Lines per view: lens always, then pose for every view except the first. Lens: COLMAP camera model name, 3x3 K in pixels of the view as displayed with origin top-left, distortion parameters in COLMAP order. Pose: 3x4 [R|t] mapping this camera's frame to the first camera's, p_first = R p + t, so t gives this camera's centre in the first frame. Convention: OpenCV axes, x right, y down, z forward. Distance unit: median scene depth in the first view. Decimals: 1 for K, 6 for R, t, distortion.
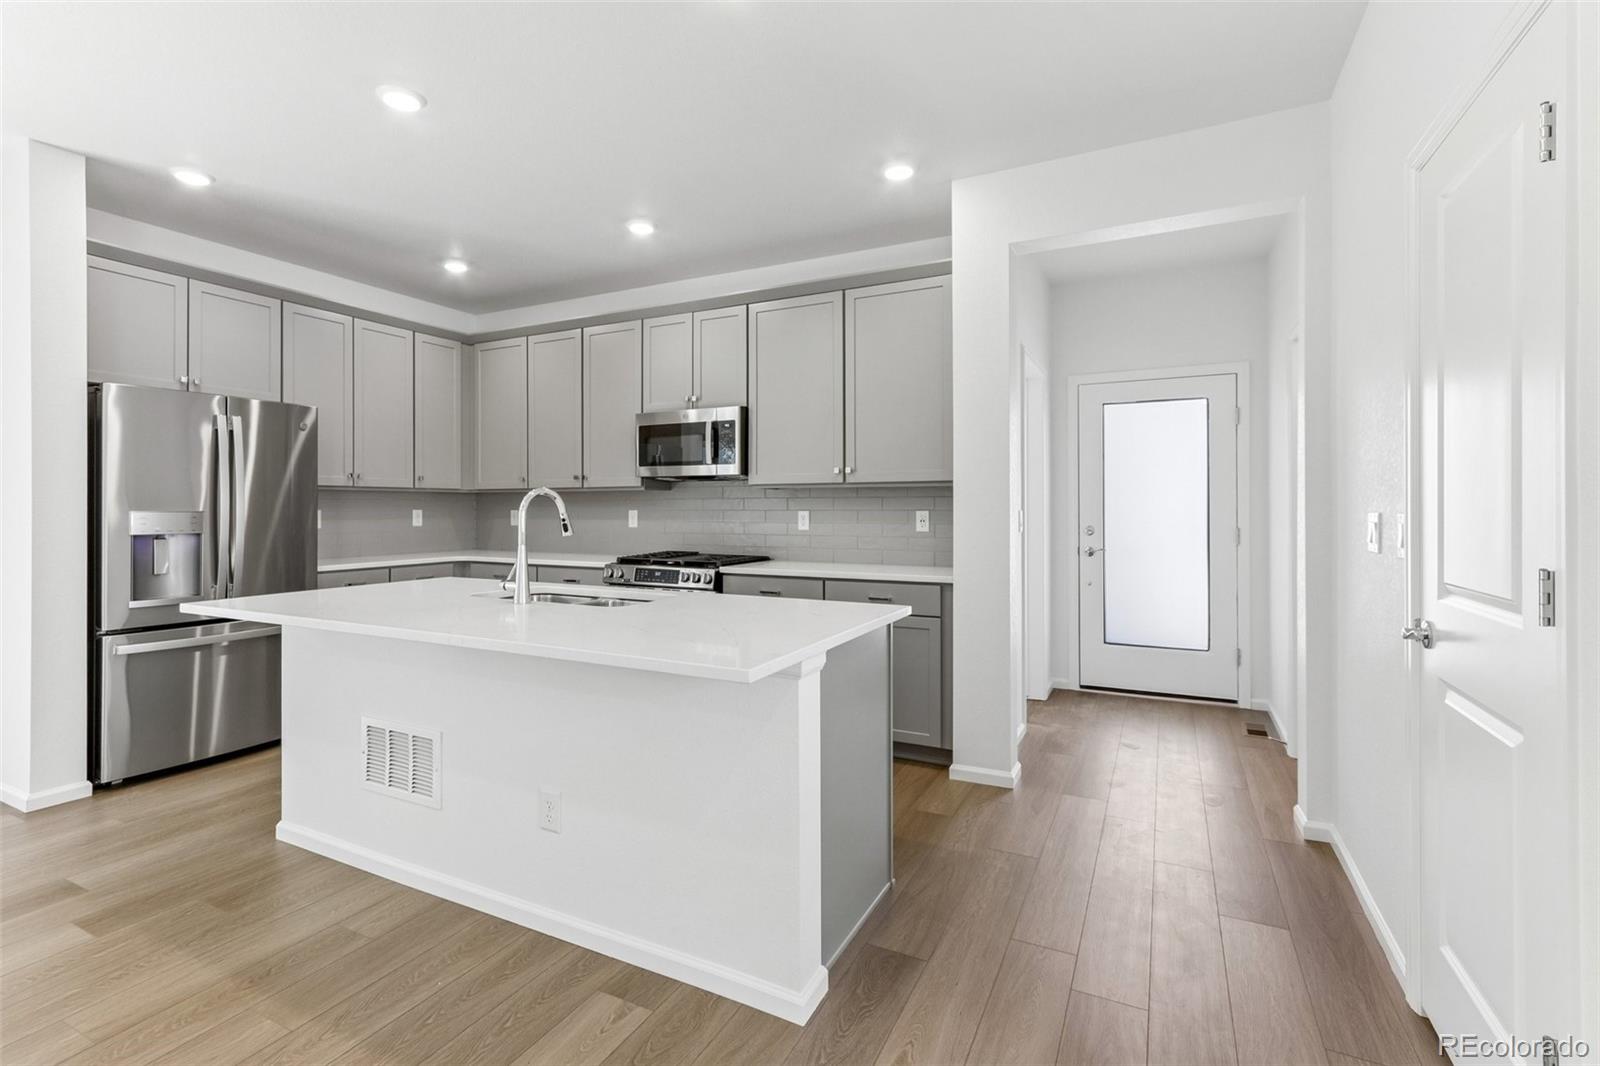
lens RADIAL K [[742.6, 0, 786.2], [0, 742.6, 505.7], [0, 0, 1]] dist [0.001536, 0.002127]
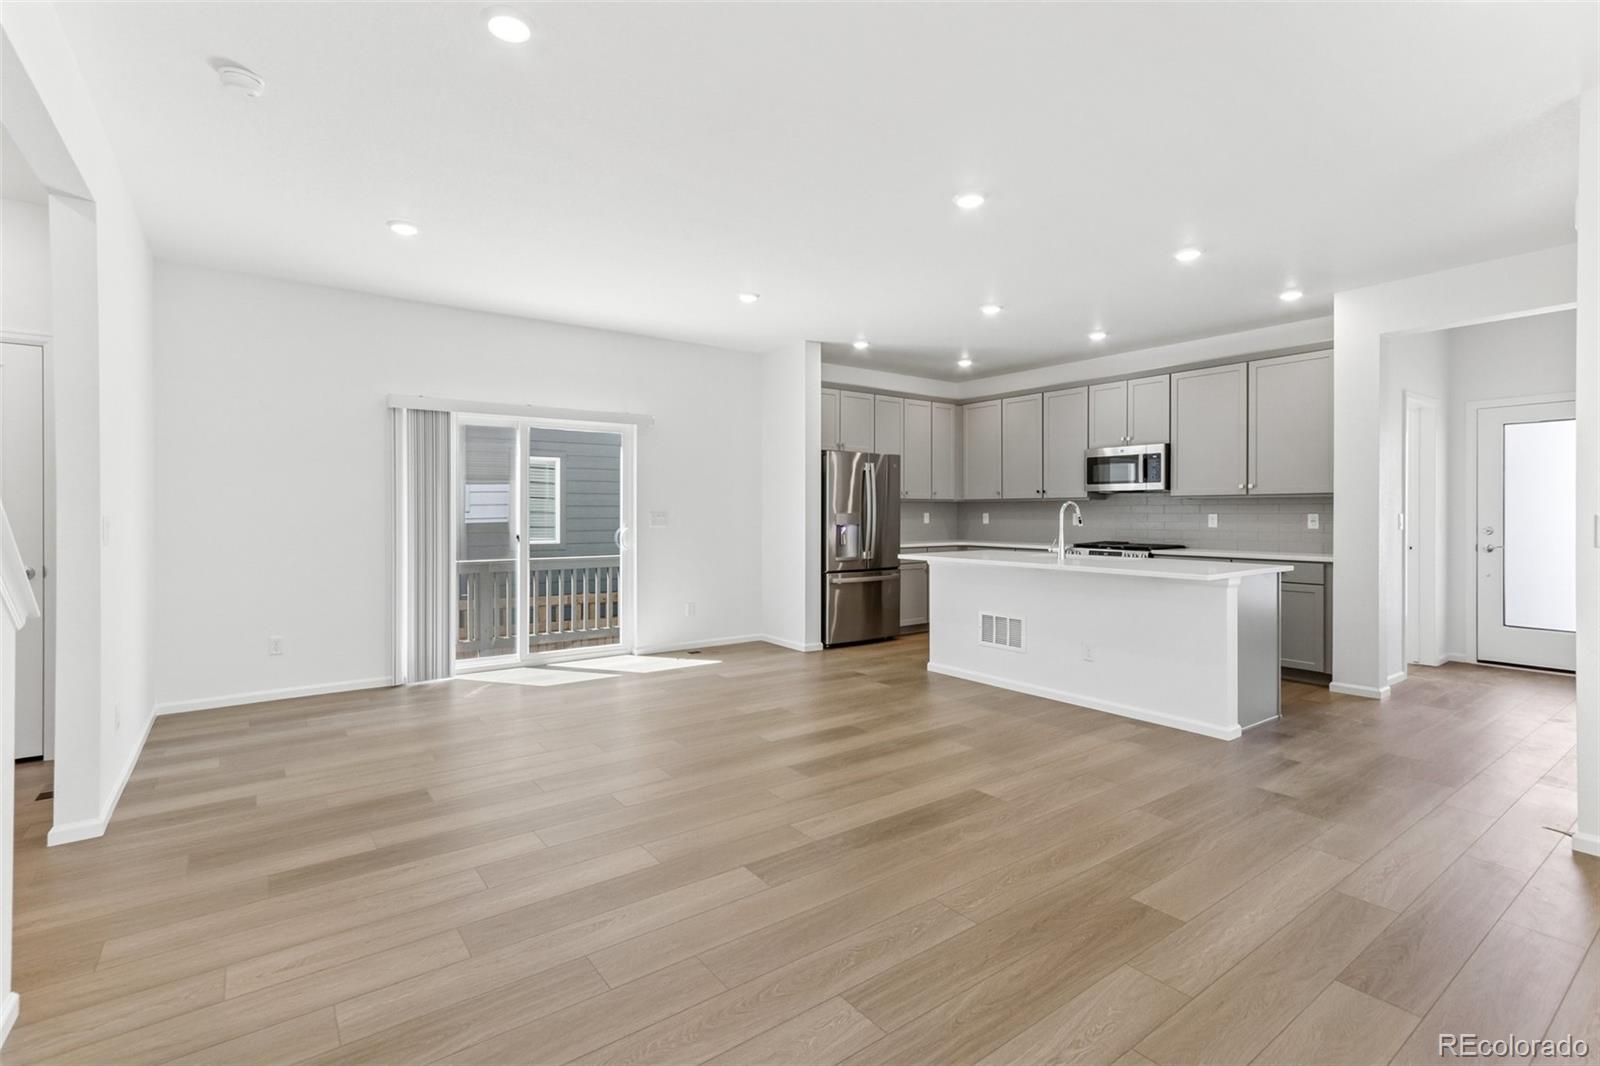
lens RADIAL K [[742.6, 0, 783.9], [0, 742.6, 518.7], [0, 0, 1]] dist [0.001536, 0.002127]
pose [[0.891181, 0.004304, -0.453627, -0.066150], [0.001018, 0.999933, 0.011488, -0.001322], [0.453647, -0.010700, 0.891117, -0.670750]]
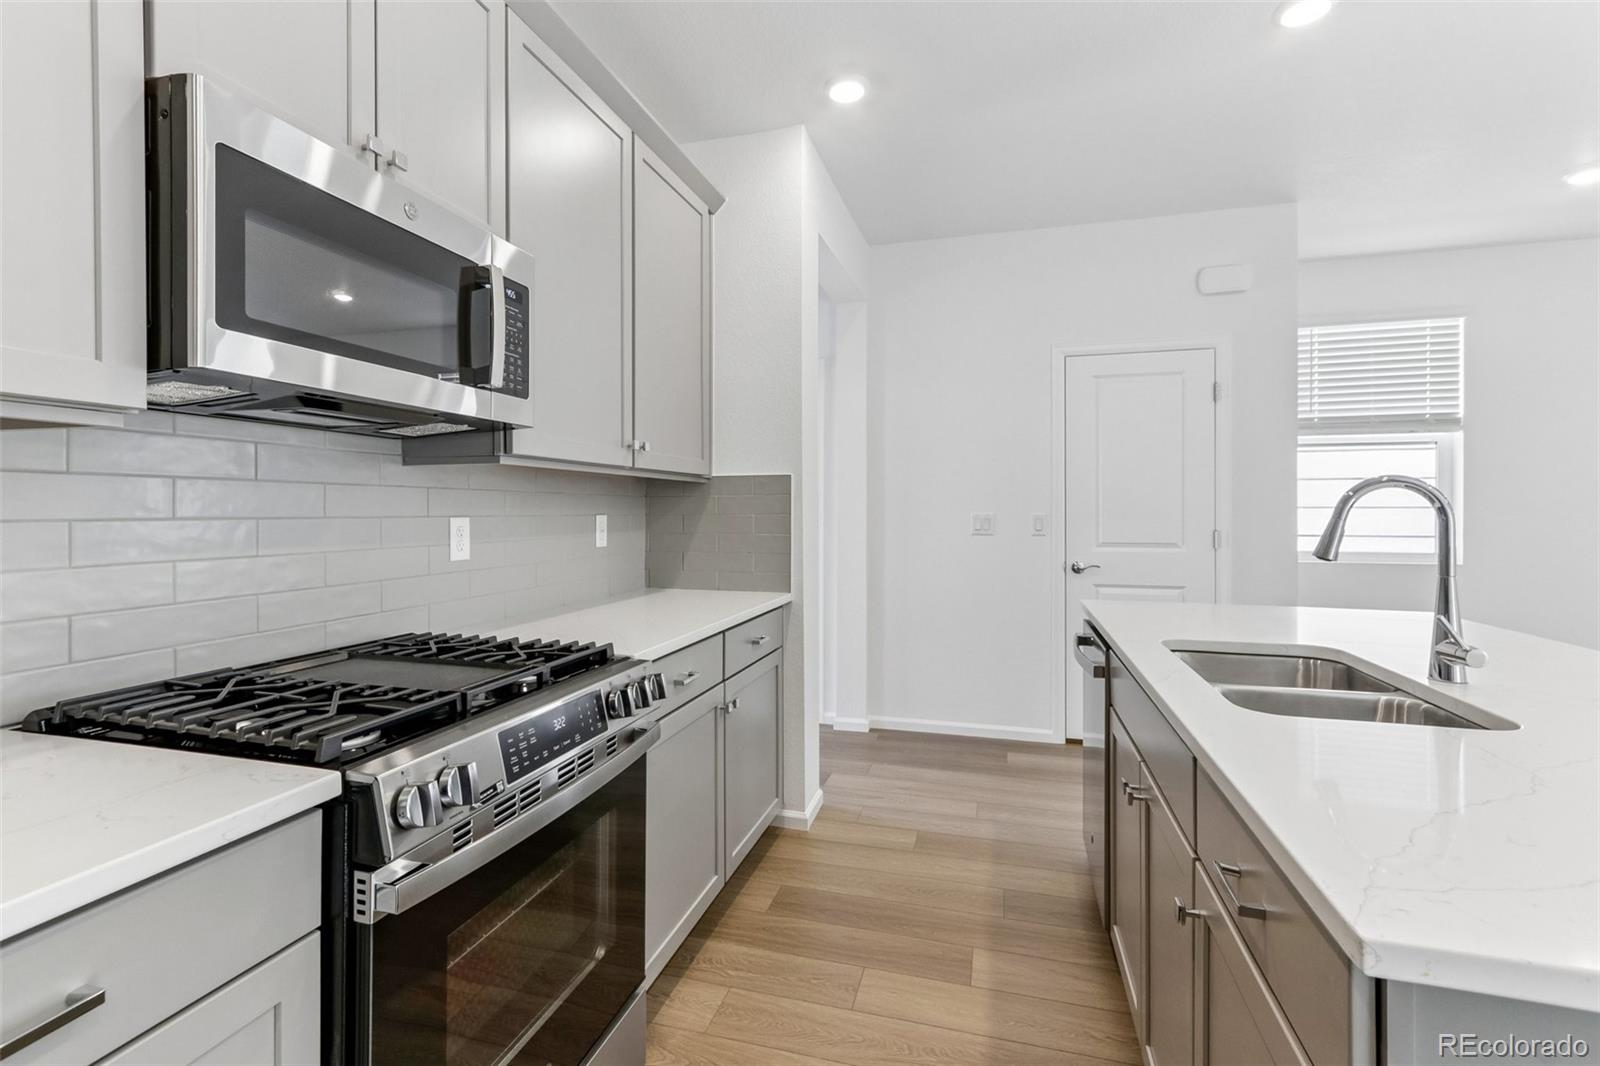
lens RADIAL K [[742.6, 0, 795.6], [0, 742.6, 518.8], [0, 0, 1]] dist [0.001536, 0.002127]
pose [[-0.184522, -0.006959, 0.982804, -0.477681], [-0.005120, 0.999968, 0.006119, 0.004956], [-0.982815, -0.003903, -0.184551, 0.922323]]
